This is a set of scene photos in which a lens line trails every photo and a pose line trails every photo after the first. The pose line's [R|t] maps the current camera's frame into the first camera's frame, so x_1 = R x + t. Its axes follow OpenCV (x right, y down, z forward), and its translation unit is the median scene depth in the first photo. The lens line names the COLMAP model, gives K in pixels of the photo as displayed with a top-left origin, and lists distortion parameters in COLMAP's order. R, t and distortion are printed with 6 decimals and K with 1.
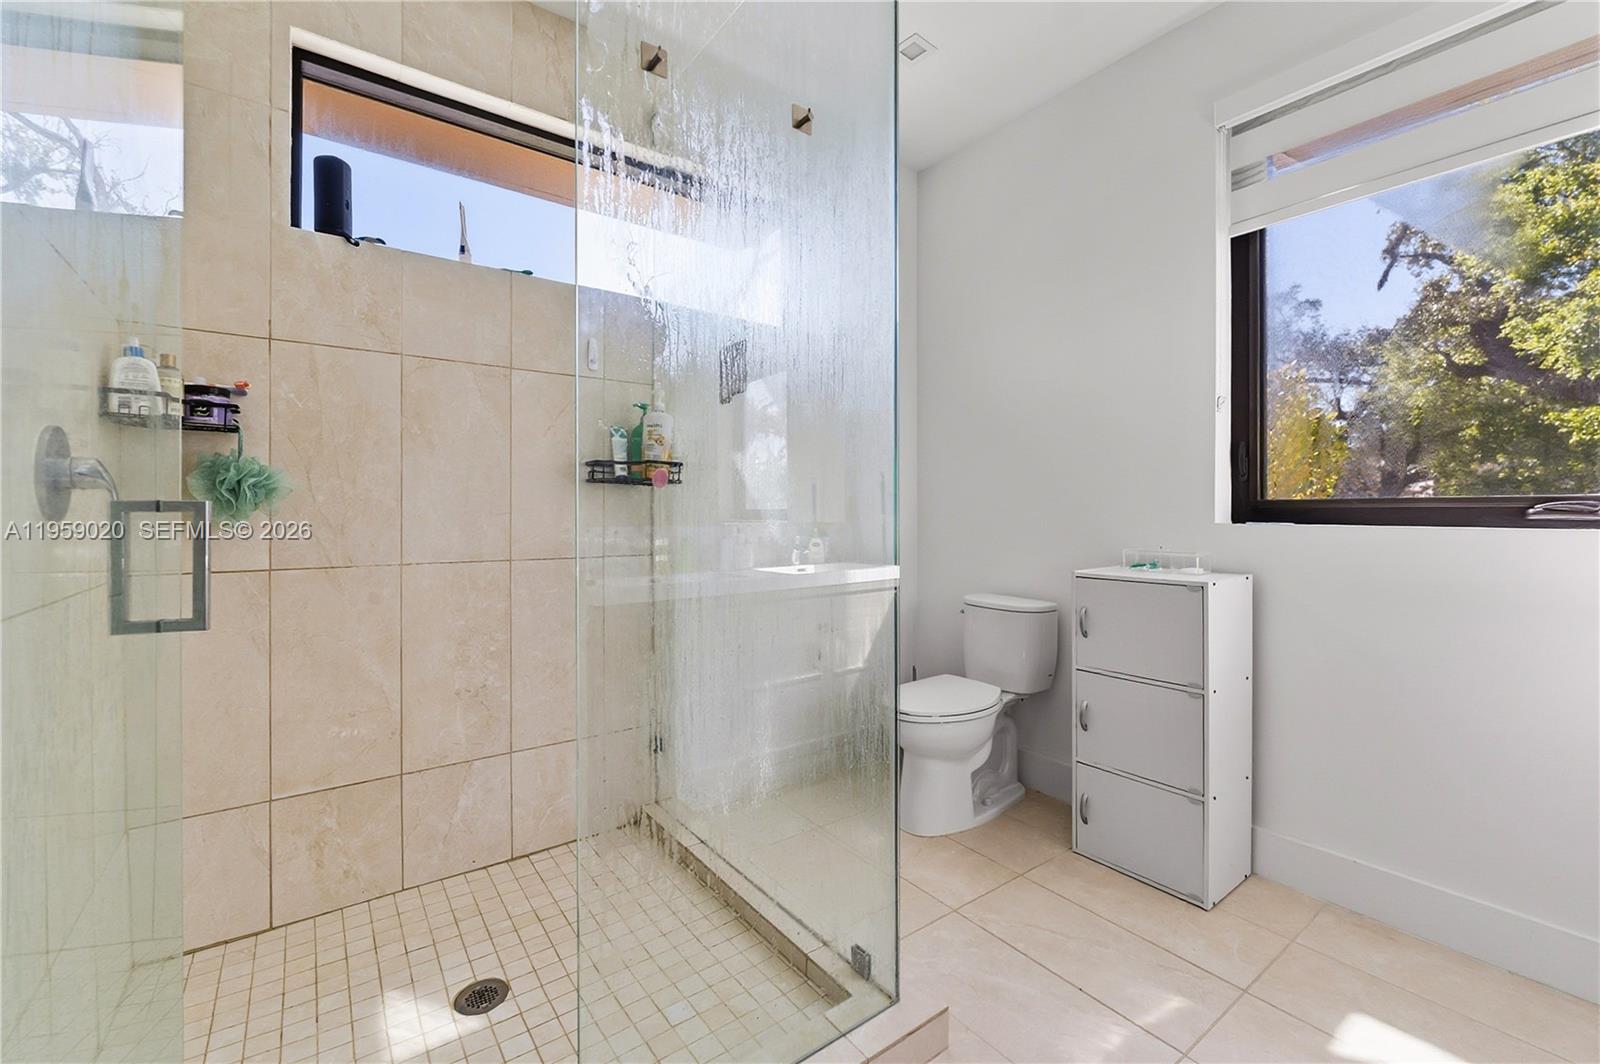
lens RADIAL K [[665.4, 0, 795.6], [0, 665.4, 517.3], [0, 0, 1]] dist [-0.003065, -0.000705]
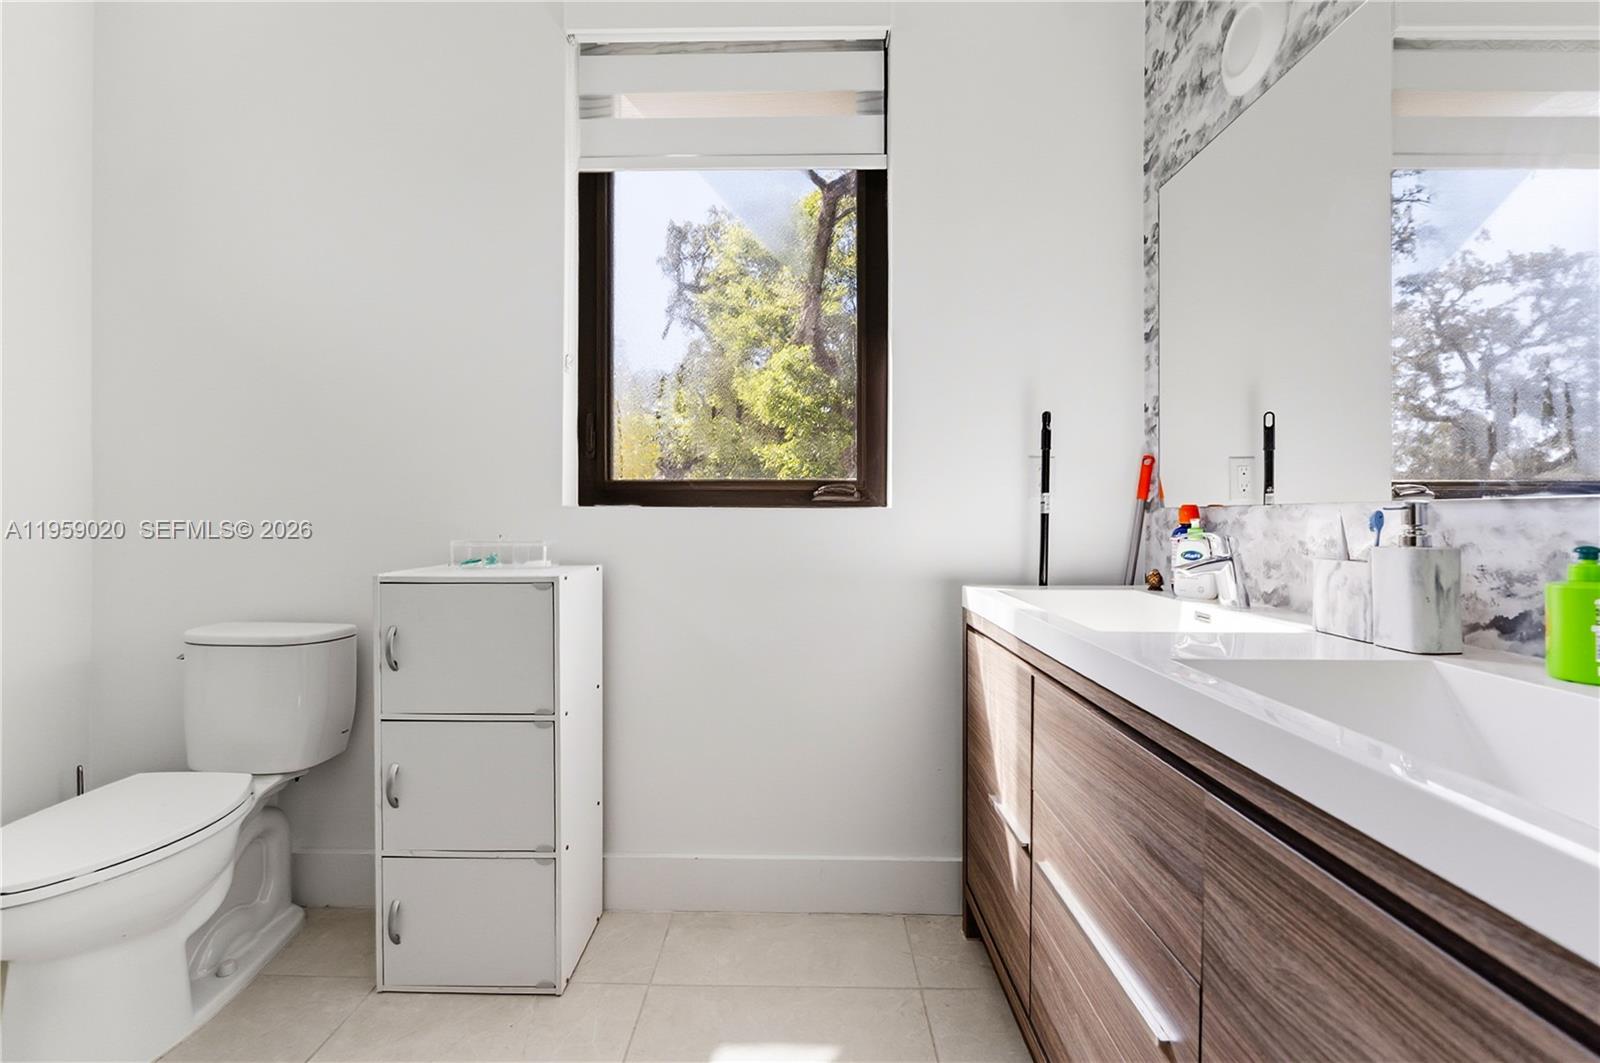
lens RADIAL K [[665.4, 0, 795.6], [0, 665.4, 516.8], [0, 0, 1]] dist [-0.003065, -0.000705]
pose [[0.602441, 0.000951, 0.798163, 0.129036], [0.005468, 0.999971, -0.005319, 0.026288], [-0.798144, 0.007569, 0.602419, 0.240812]]
